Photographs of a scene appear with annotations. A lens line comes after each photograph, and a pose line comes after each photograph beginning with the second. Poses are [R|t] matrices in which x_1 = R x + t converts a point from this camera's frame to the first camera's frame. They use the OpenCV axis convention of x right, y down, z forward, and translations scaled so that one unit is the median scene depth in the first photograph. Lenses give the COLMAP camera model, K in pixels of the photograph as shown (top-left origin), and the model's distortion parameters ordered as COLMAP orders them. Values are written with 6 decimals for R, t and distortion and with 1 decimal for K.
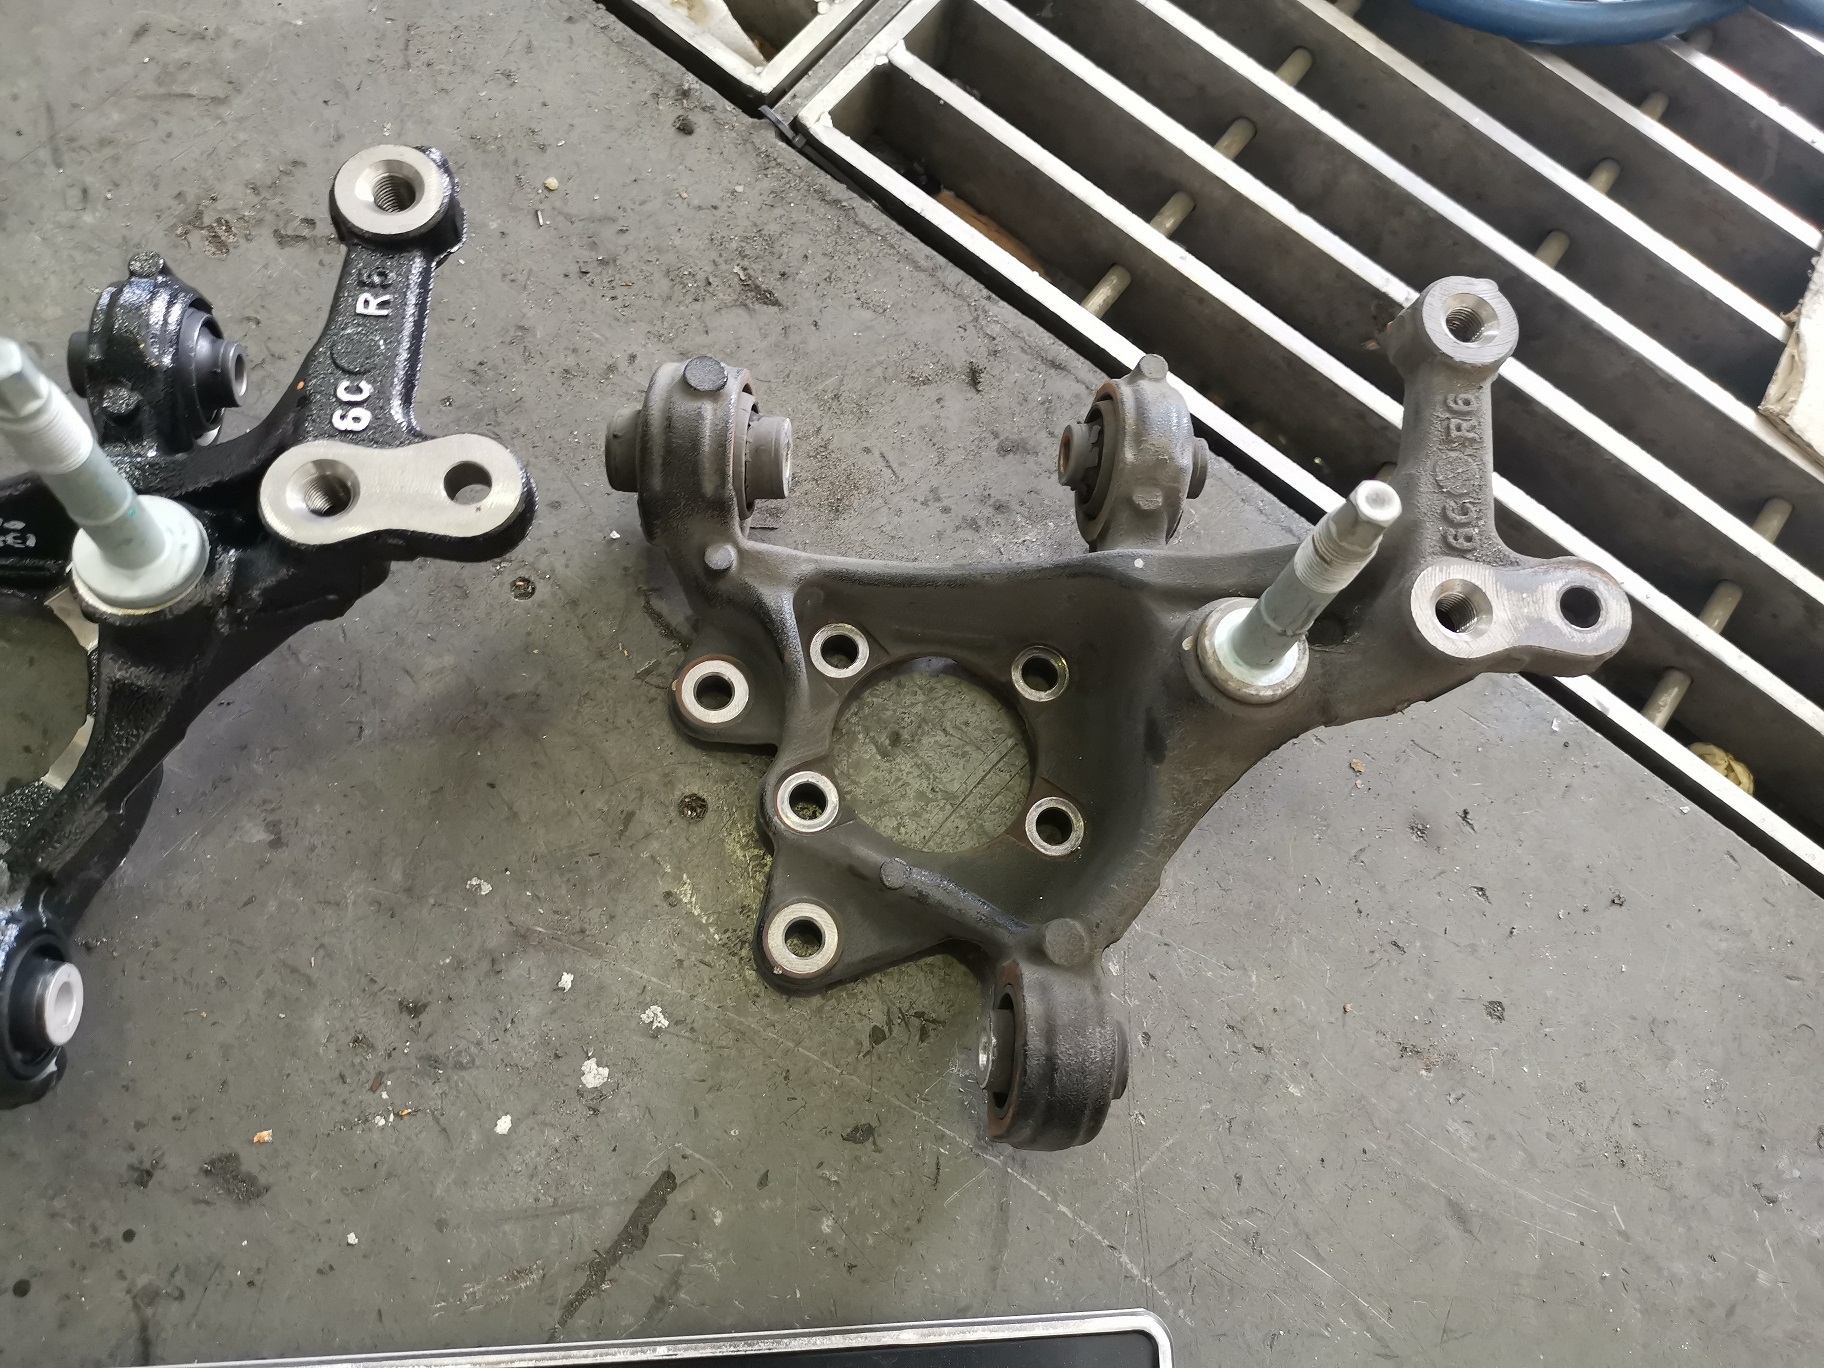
lens RADIAL K [[1397.4, 0, 919.2], [0, 1397.4, 691.8], [0, 0, 1]] dist [0.025546, -0.044503]
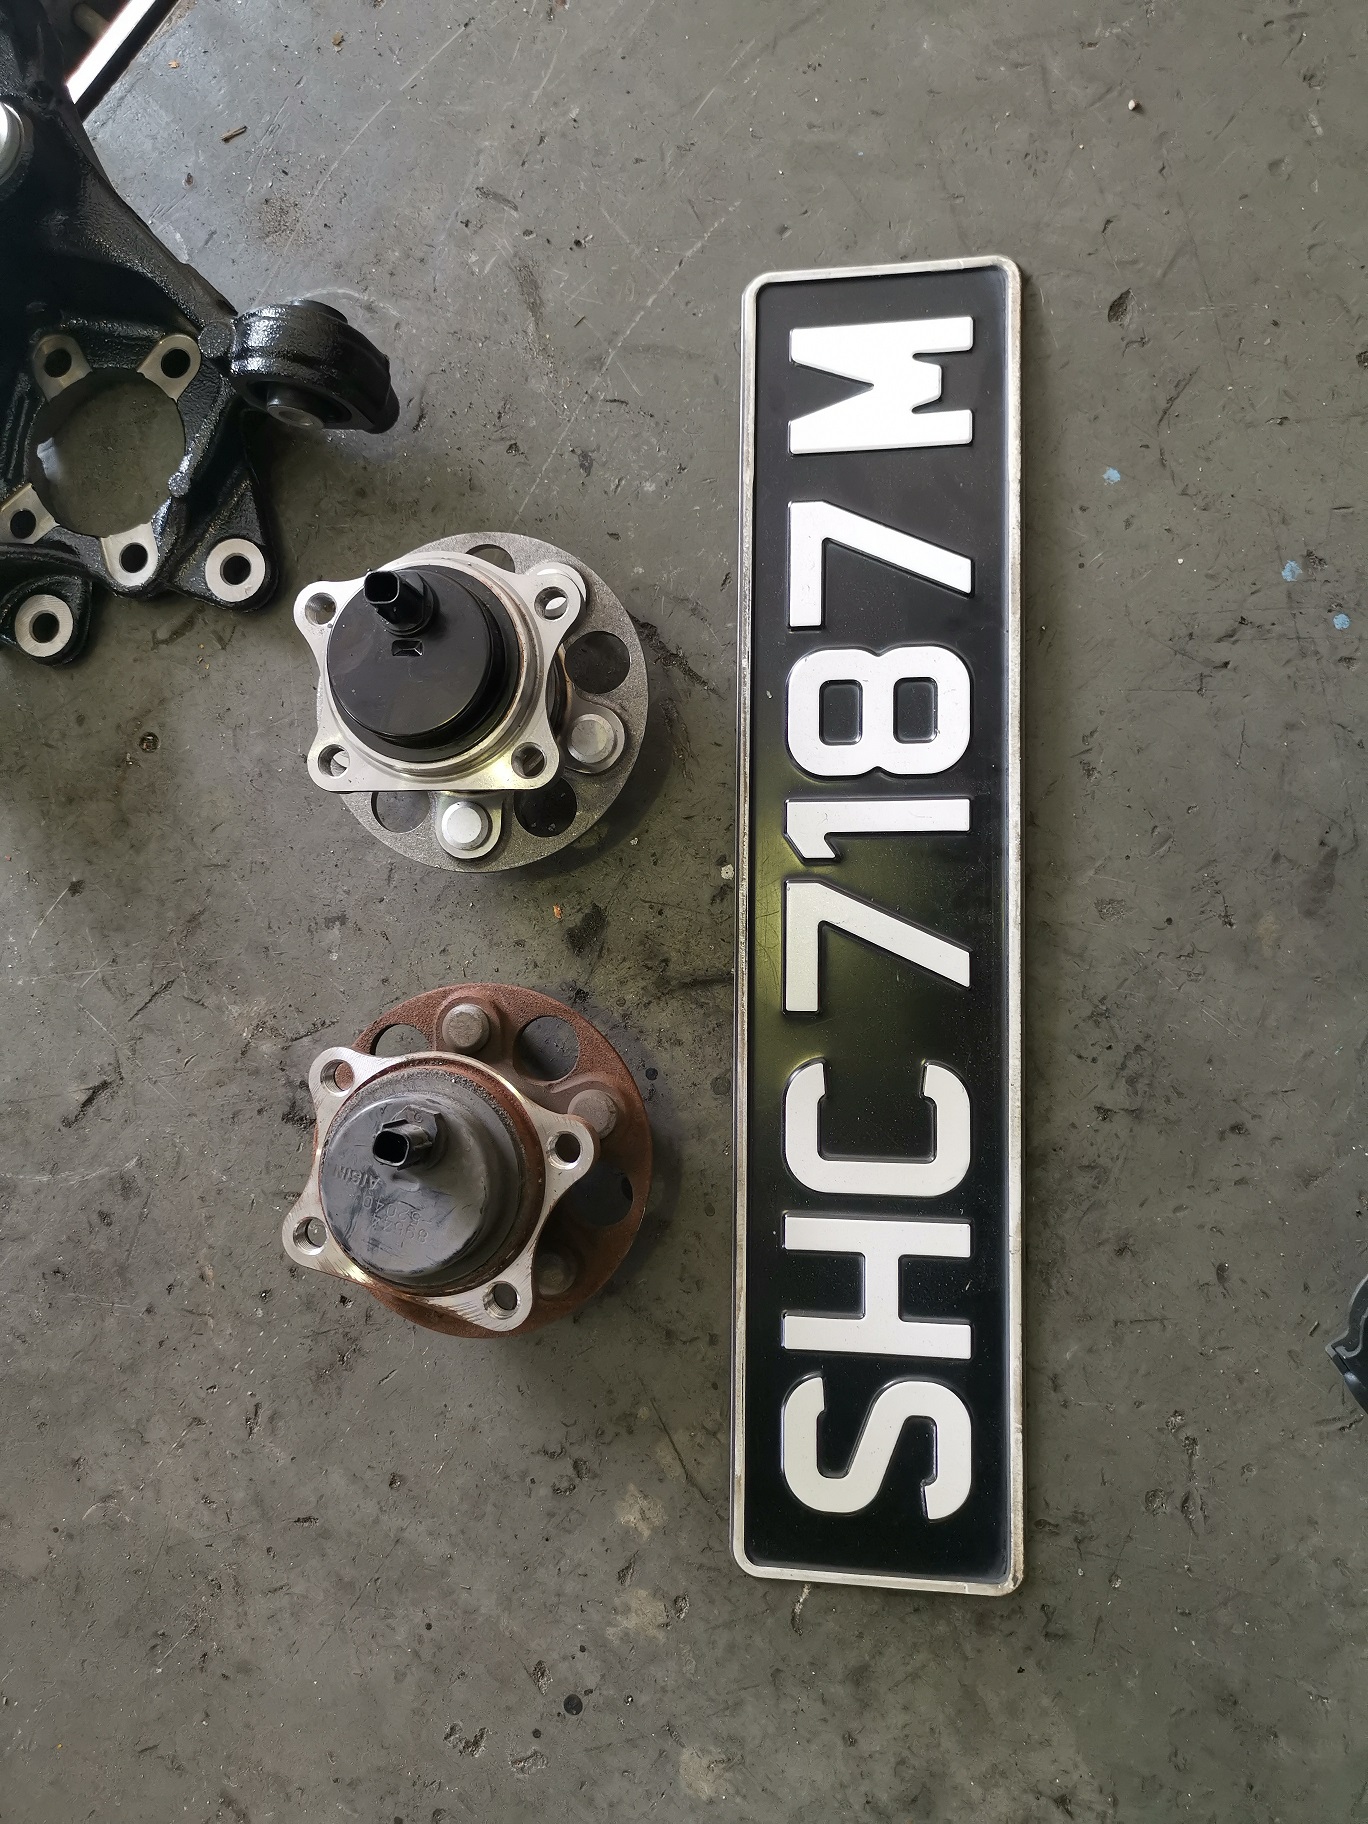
lens RADIAL K [[1397.4, 0, 689.2], [0, 1397.4, 910.6], [0, 0, 1]] dist [0.025546, -0.044503]
pose [[0.041434, -0.996668, -0.070263, -0.350132], [0.990551, 0.031774, 0.133415, 0.250626], [-0.130738, -0.075127, 0.988566, -0.289596]]
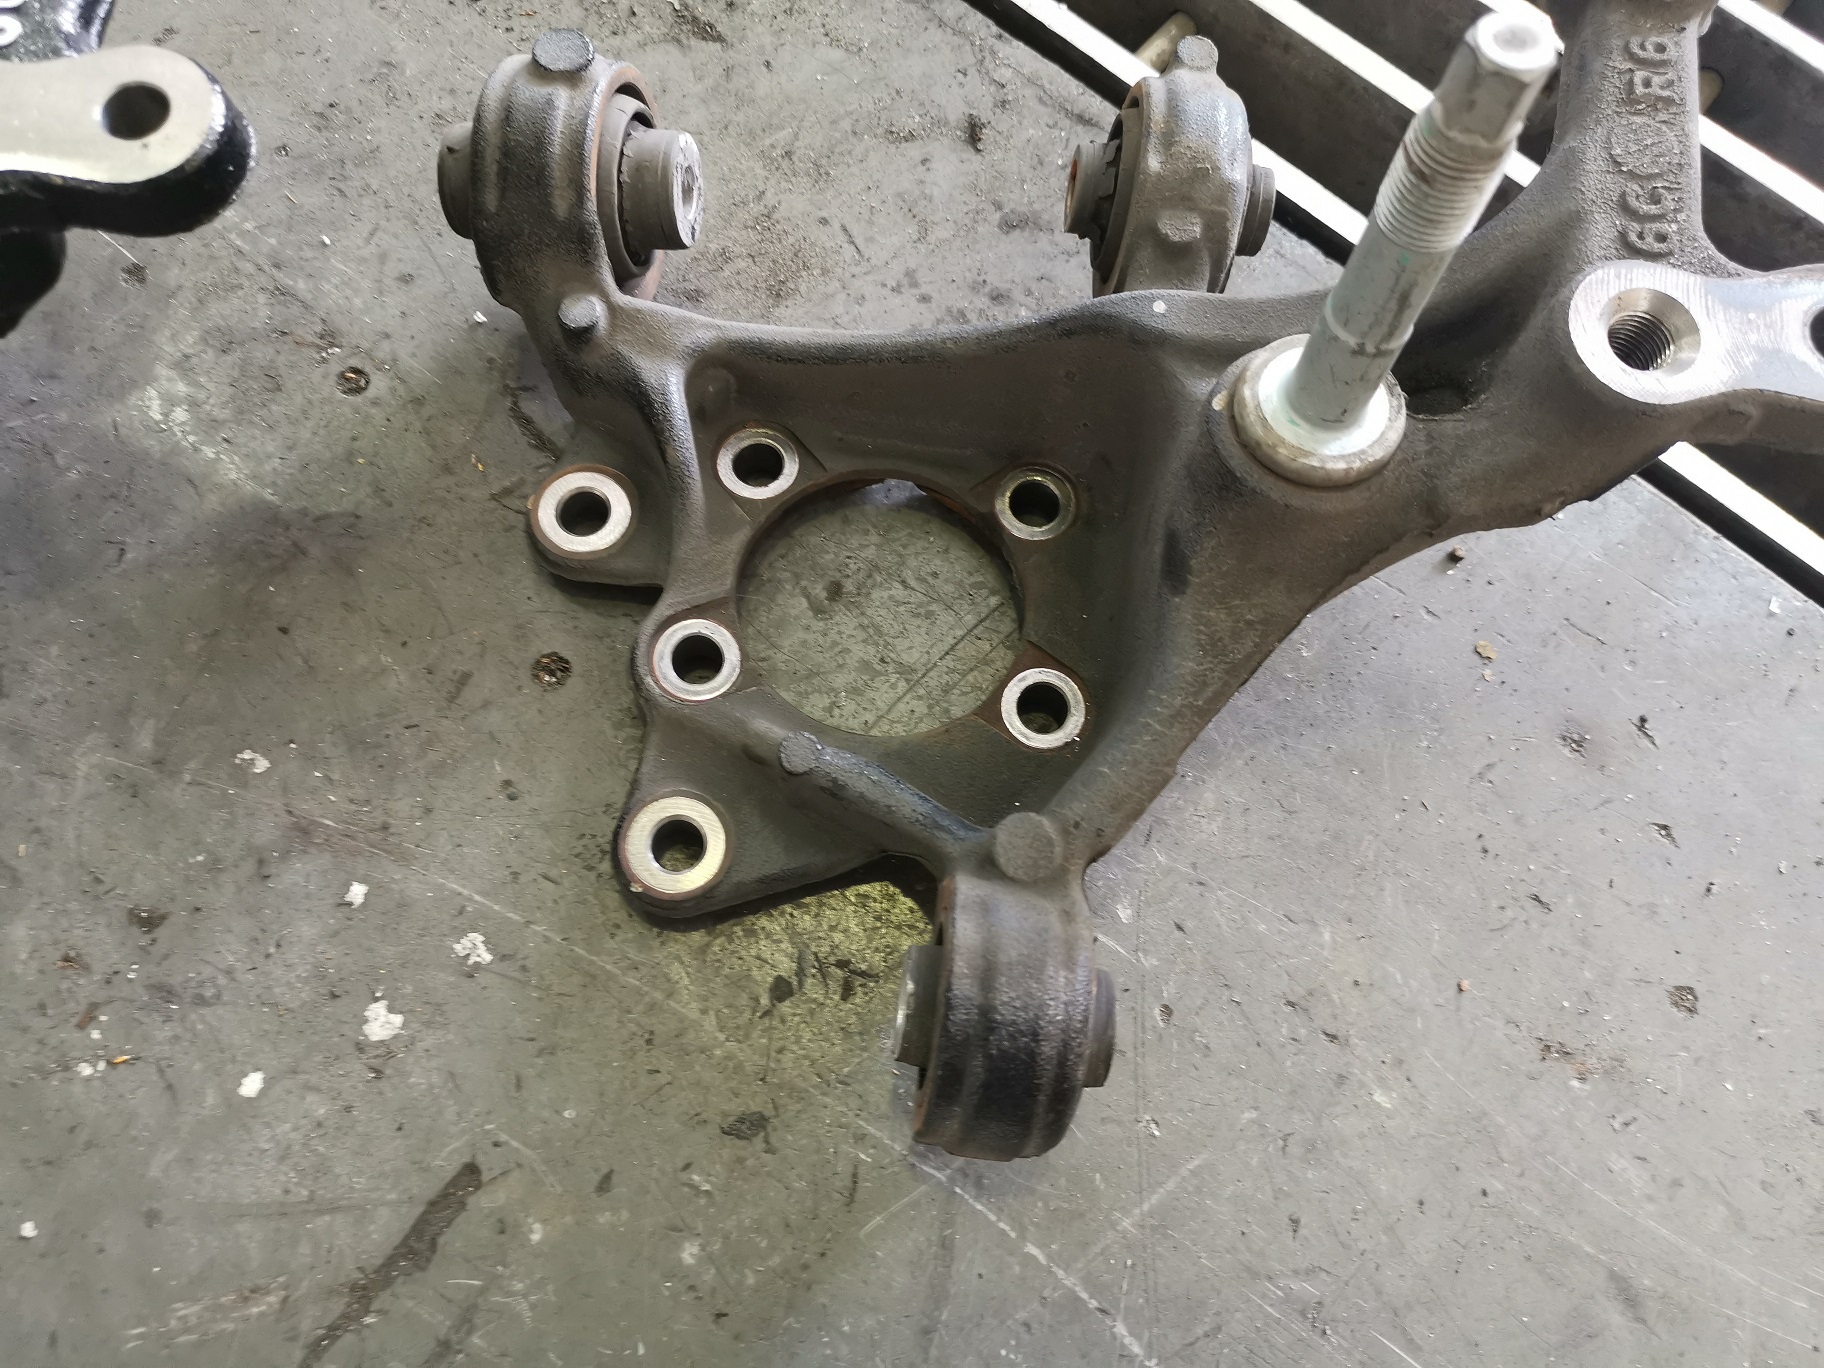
lens RADIAL K [[1442.7, 0, 916.7], [0, 1442.7, 681.1], [0, 0, 1]] dist [0.016964, -0.038900]
pose [[0.995953, 0.026446, -0.085891, 0.098615], [-0.028838, 0.999227, -0.026732, 0.108129], [0.085118, 0.029100, 0.995946, 0.274955]]
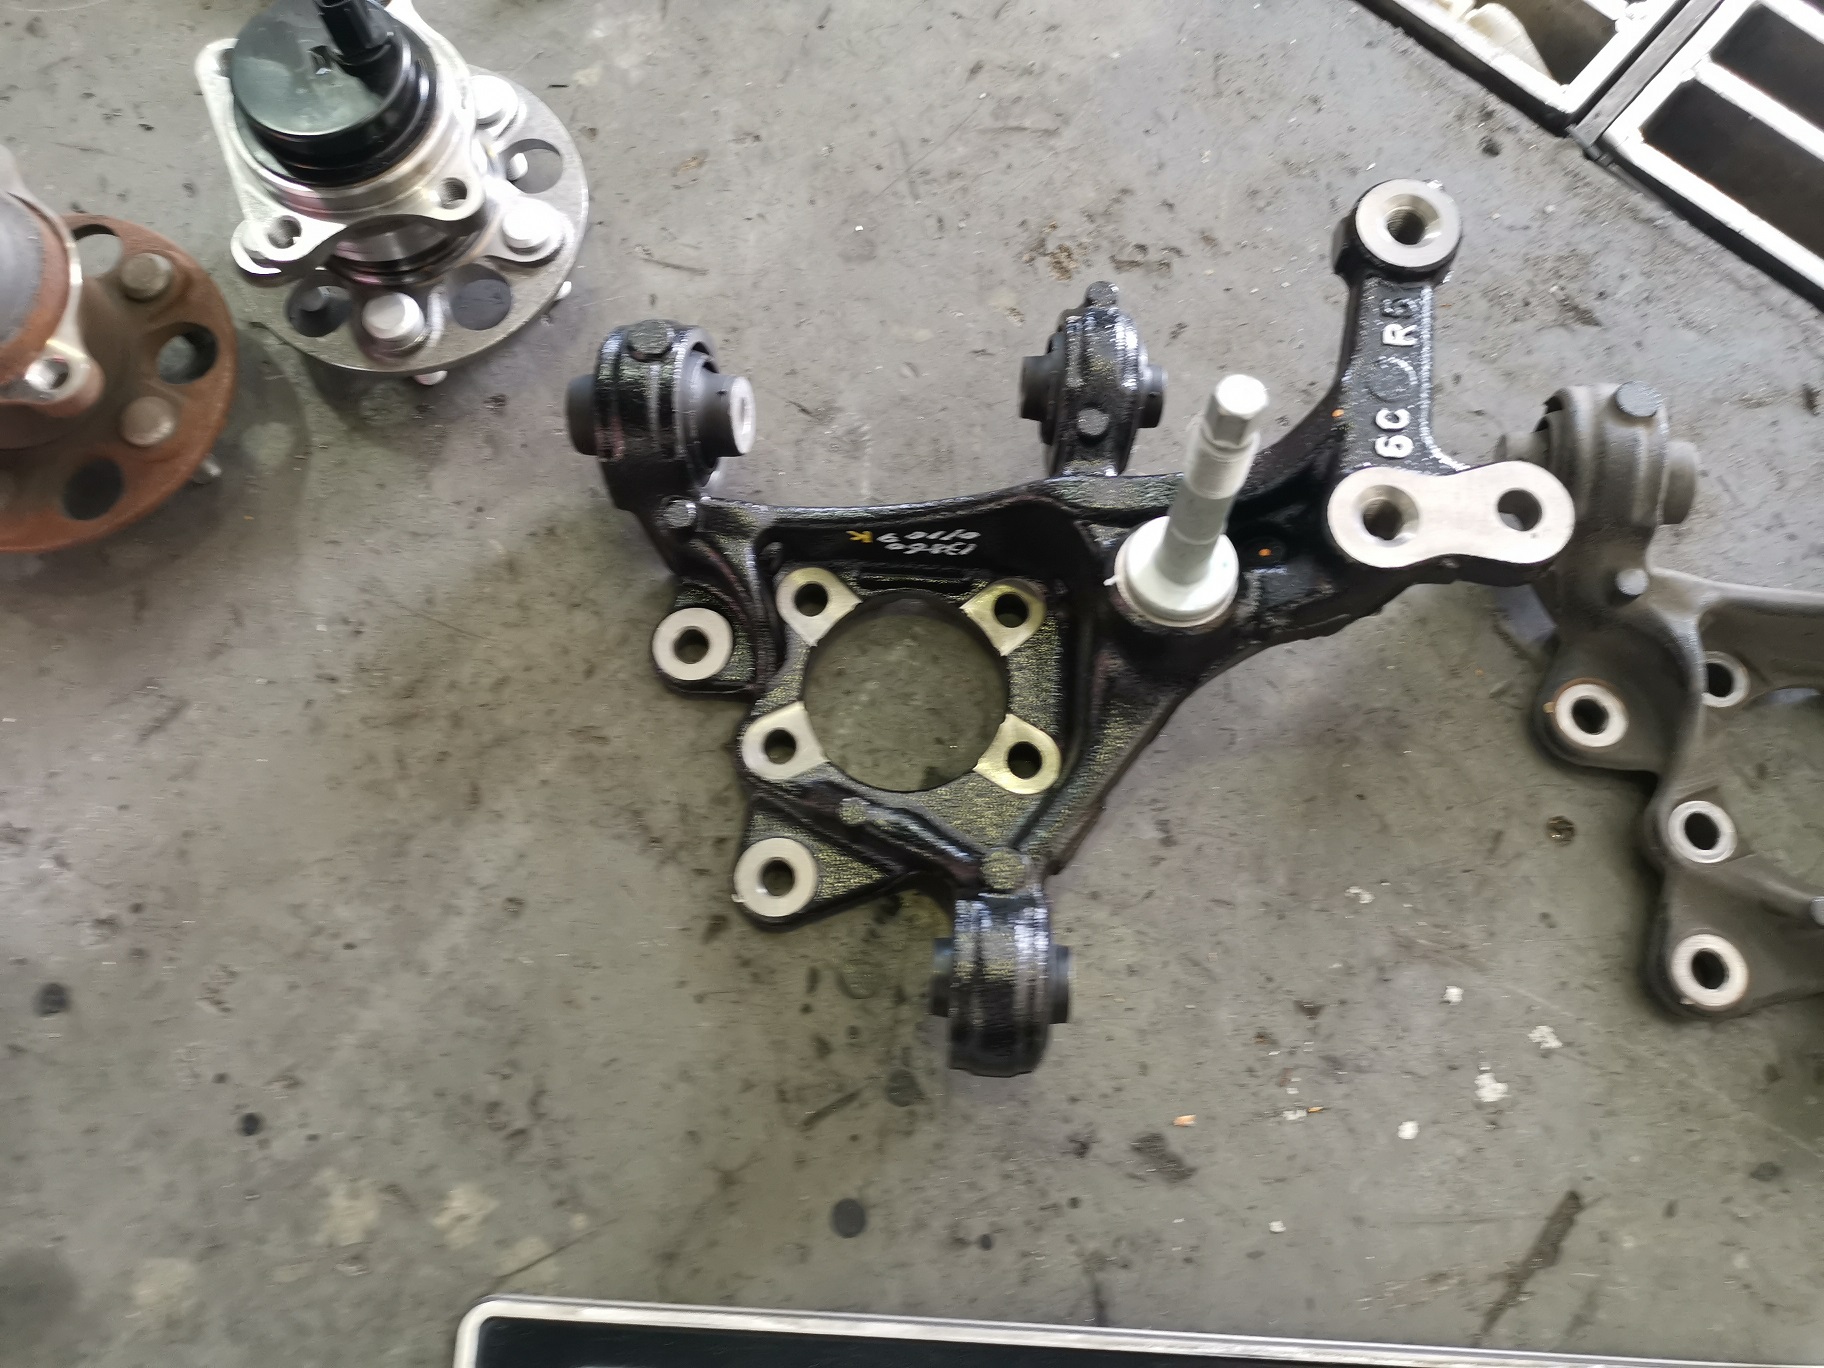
lens RADIAL K [[1397.4, 0, 879.8], [0, 1397.4, 682.5], [0, 0, 1]] dist [0.025546, -0.044503]
pose [[0.985111, 0.042421, -0.166602, -0.503674], [-0.041869, 0.999100, 0.006824, -0.009946], [0.166742, 0.000253, 0.986001, -0.076923]]
